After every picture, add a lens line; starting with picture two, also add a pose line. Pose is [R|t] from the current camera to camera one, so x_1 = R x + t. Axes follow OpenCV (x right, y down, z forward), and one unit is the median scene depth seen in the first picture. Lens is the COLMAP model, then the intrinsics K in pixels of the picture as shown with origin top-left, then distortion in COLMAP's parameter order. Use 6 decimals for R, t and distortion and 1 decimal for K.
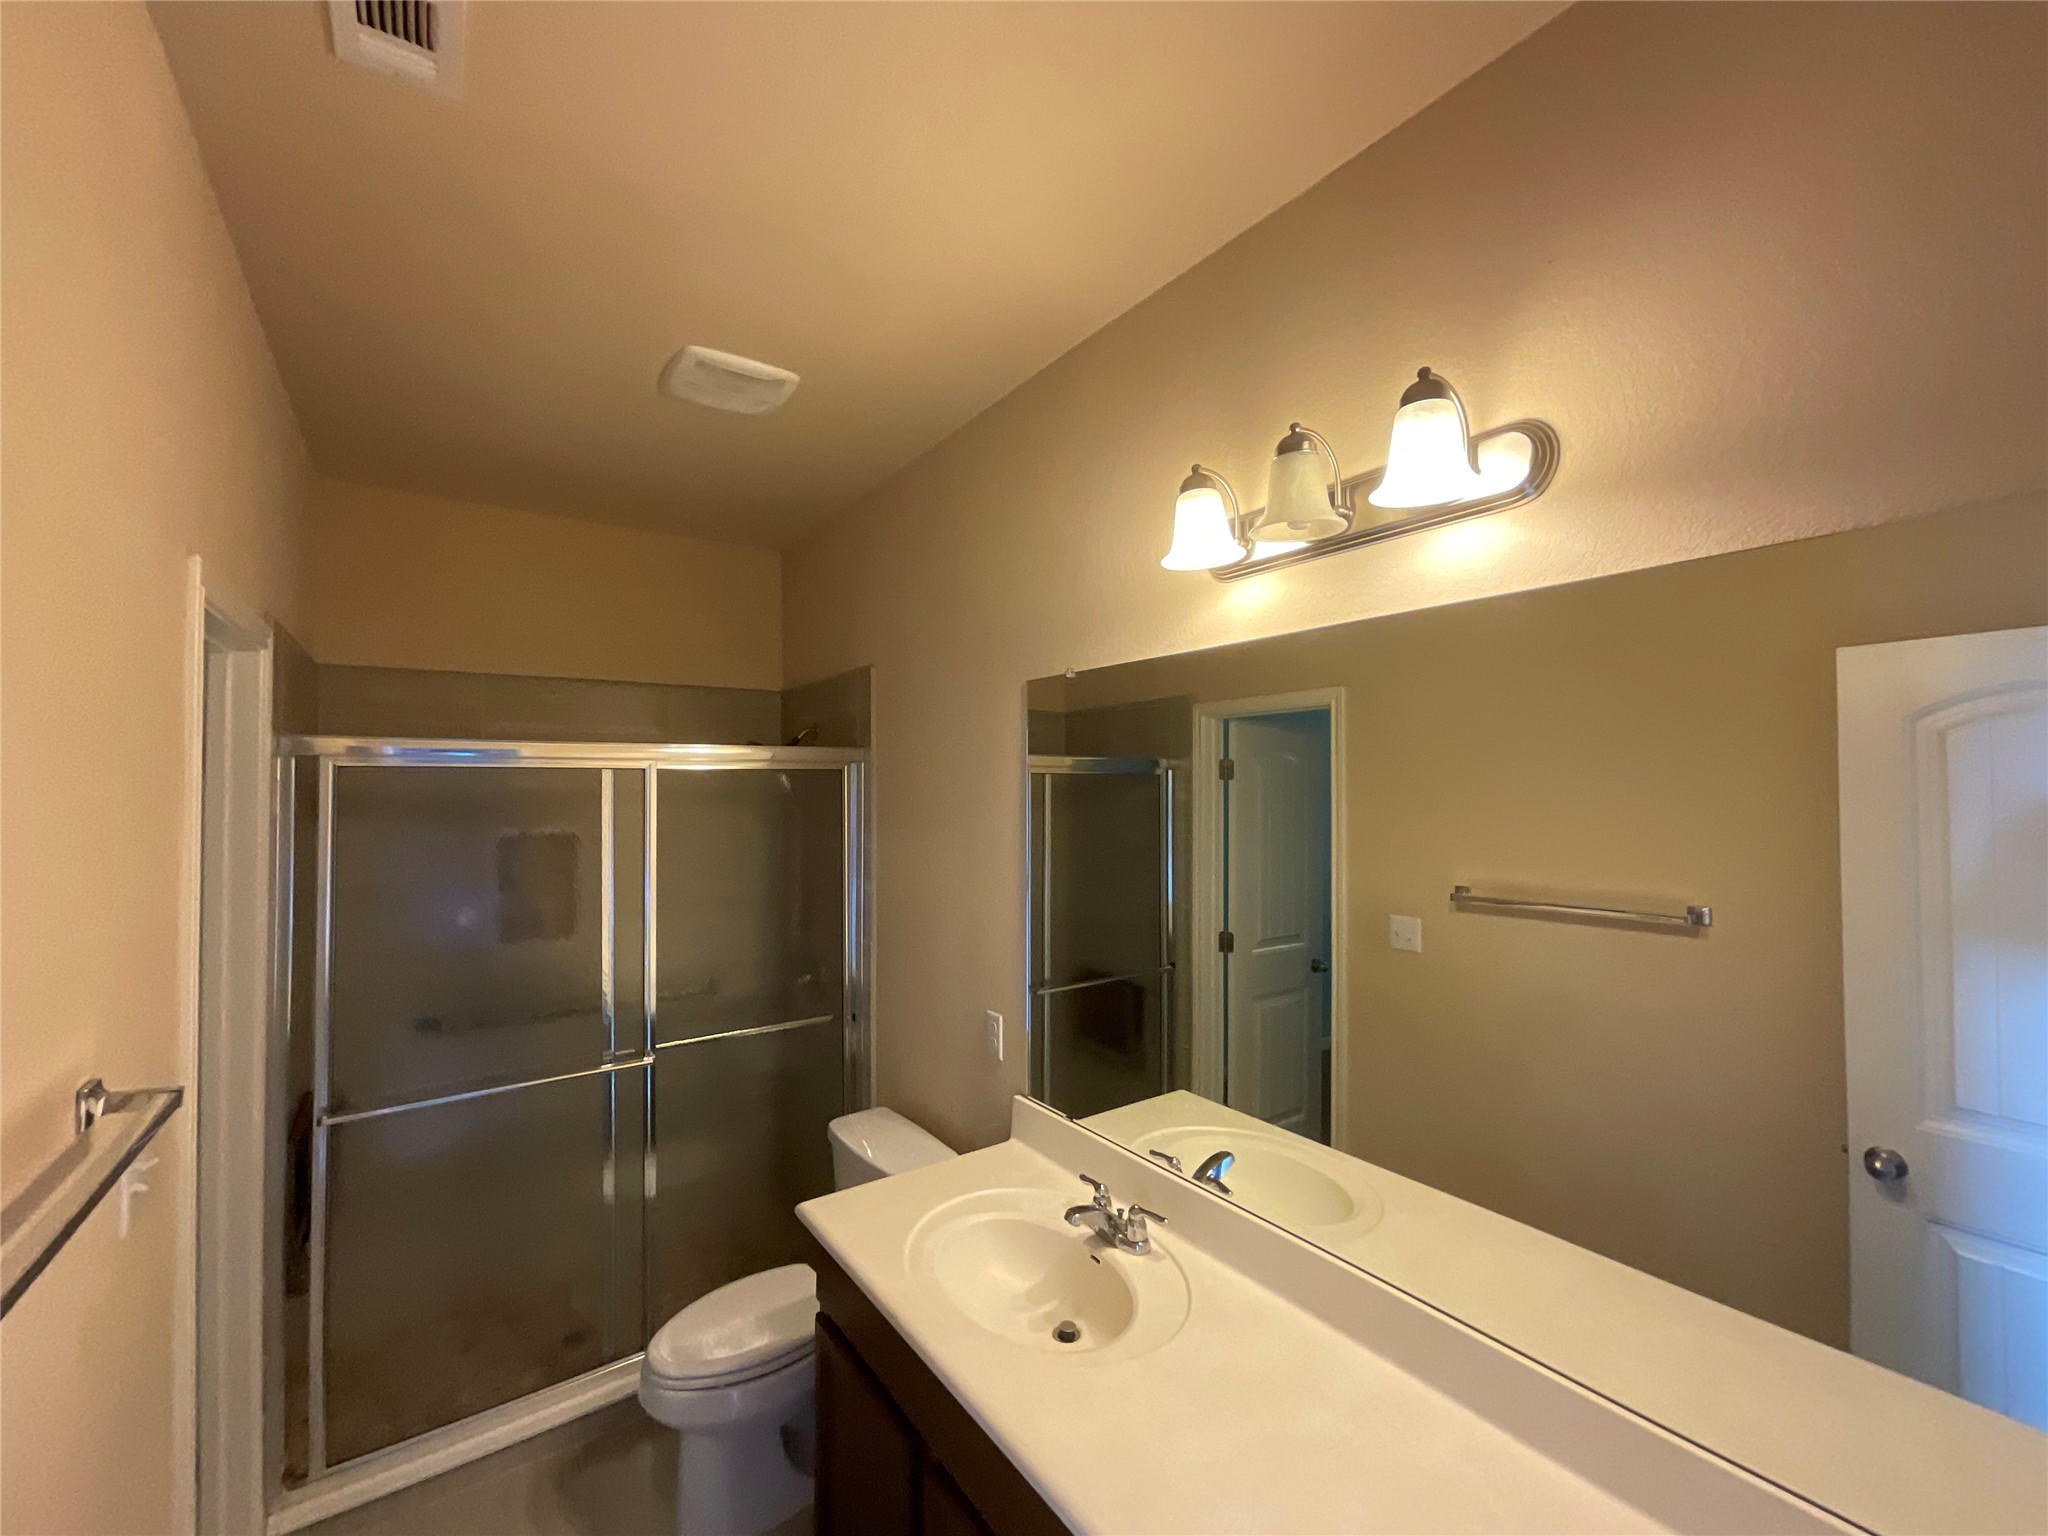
lens RADIAL K [[826.4, 0, 1021.7], [0, 826.4, 772.3], [0, 0, 1]] dist [0.001289, 0.002591]
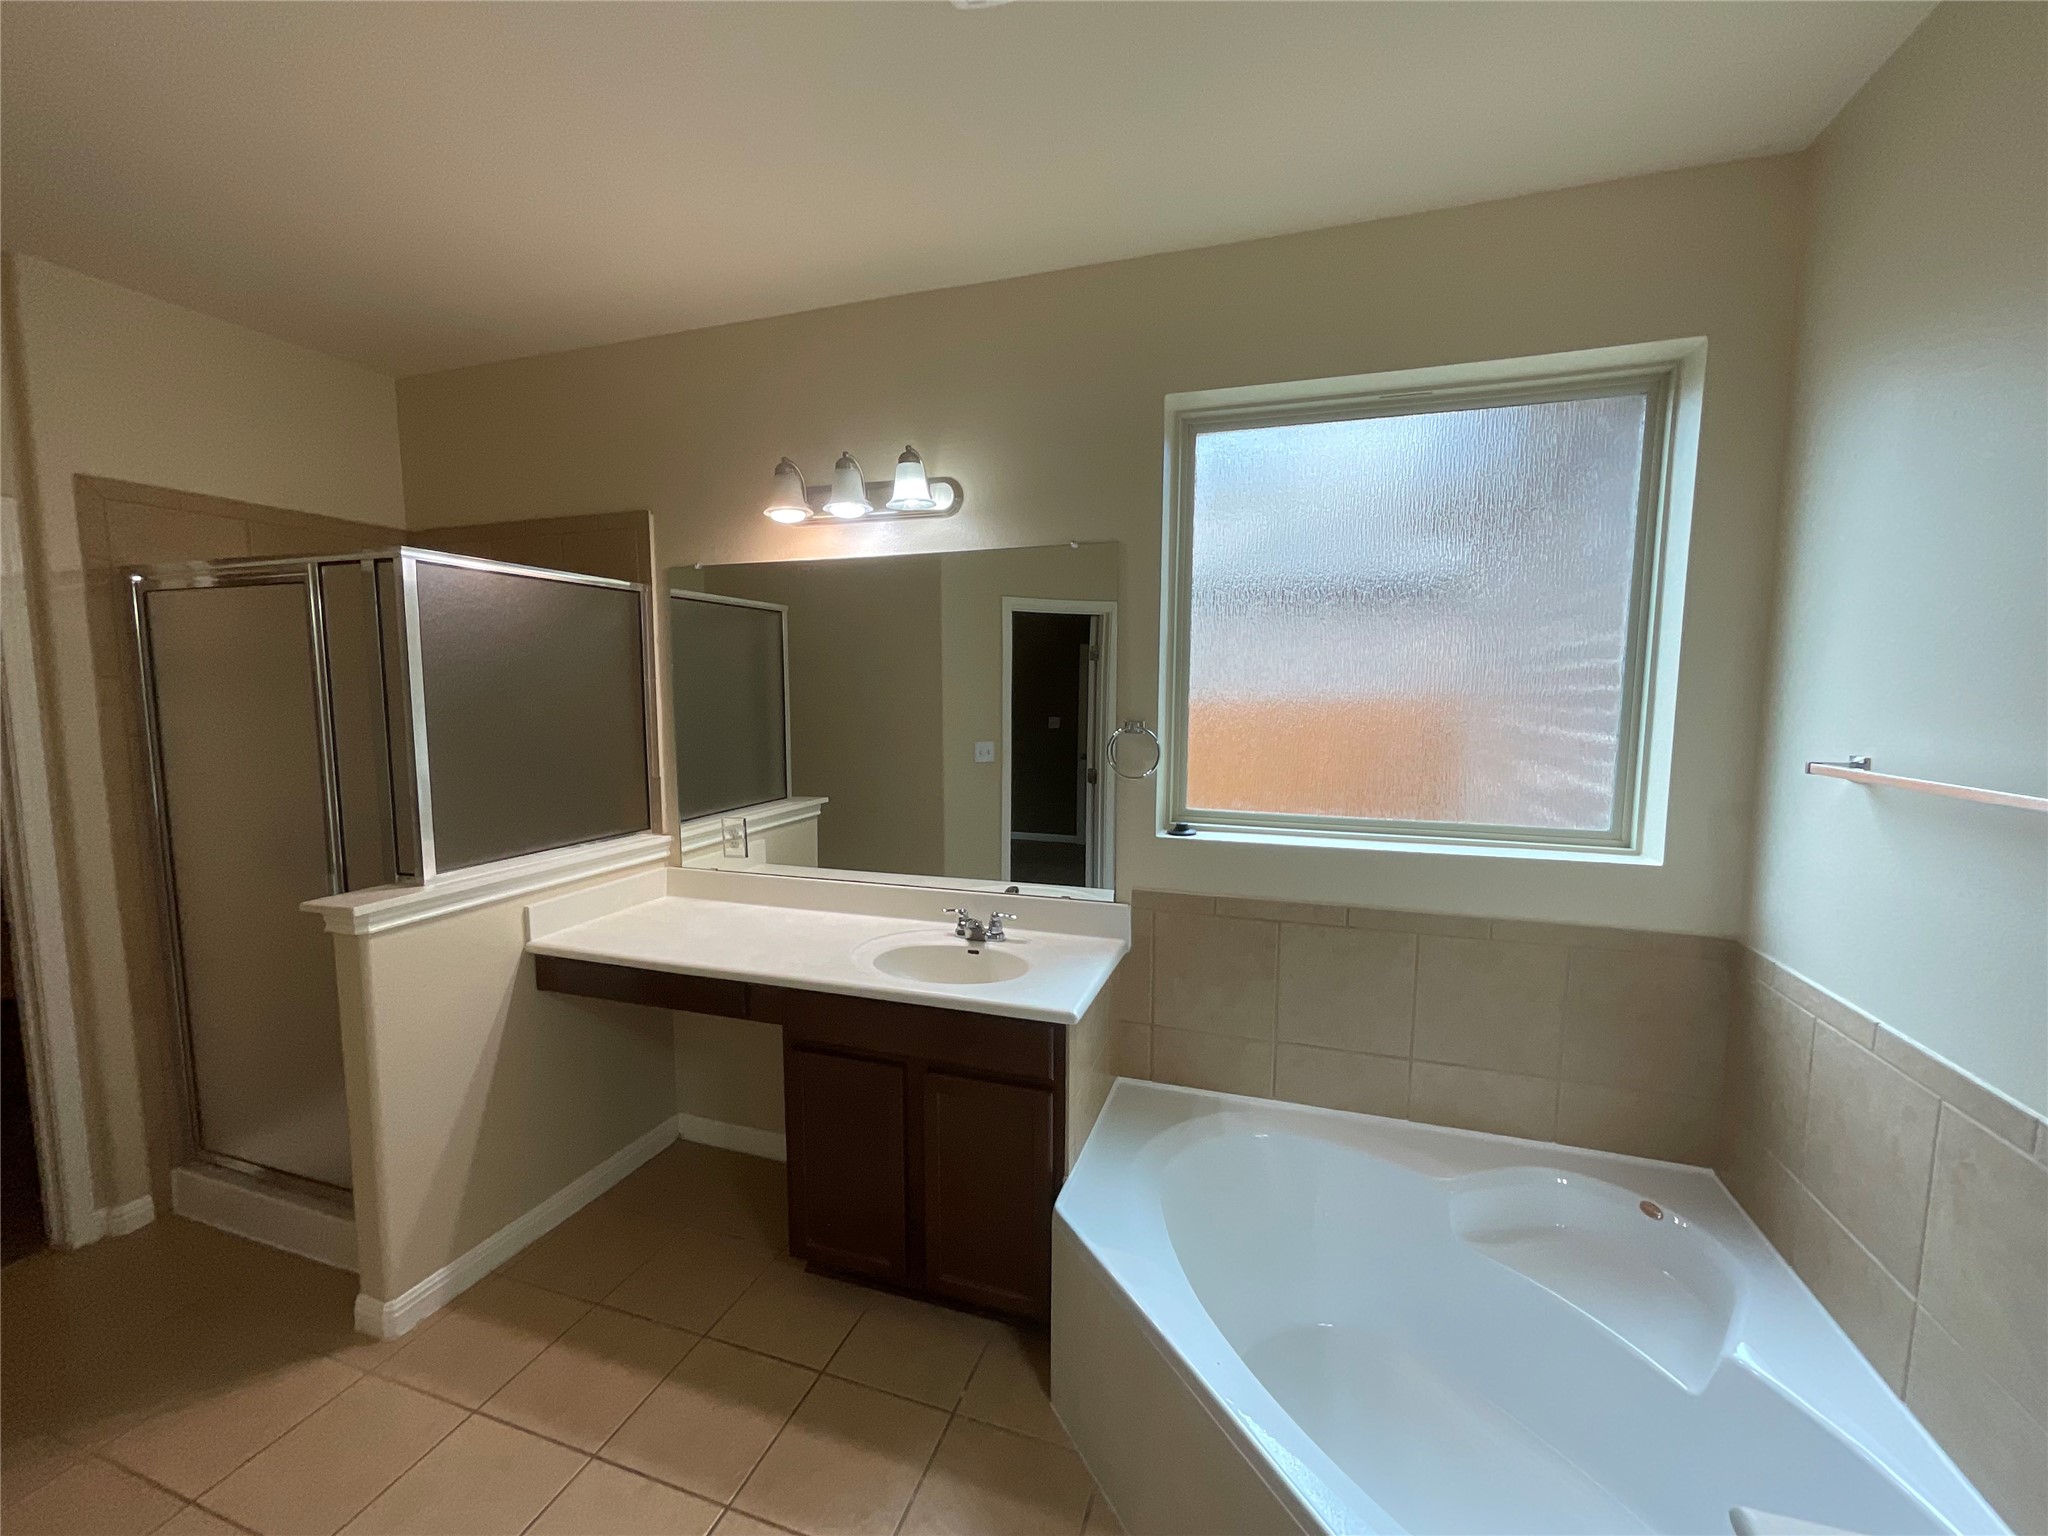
lens RADIAL K [[826.4, 0, 1024.6], [0, 826.4, 769.1], [0, 0, 1]] dist [0.001289, 0.002591]
pose [[0.812871, -0.055669, 0.579777, -0.481670], [-0.010755, 0.993818, 0.110503, 0.082464], [-0.582344, -0.096061, 0.807247, -0.845085]]
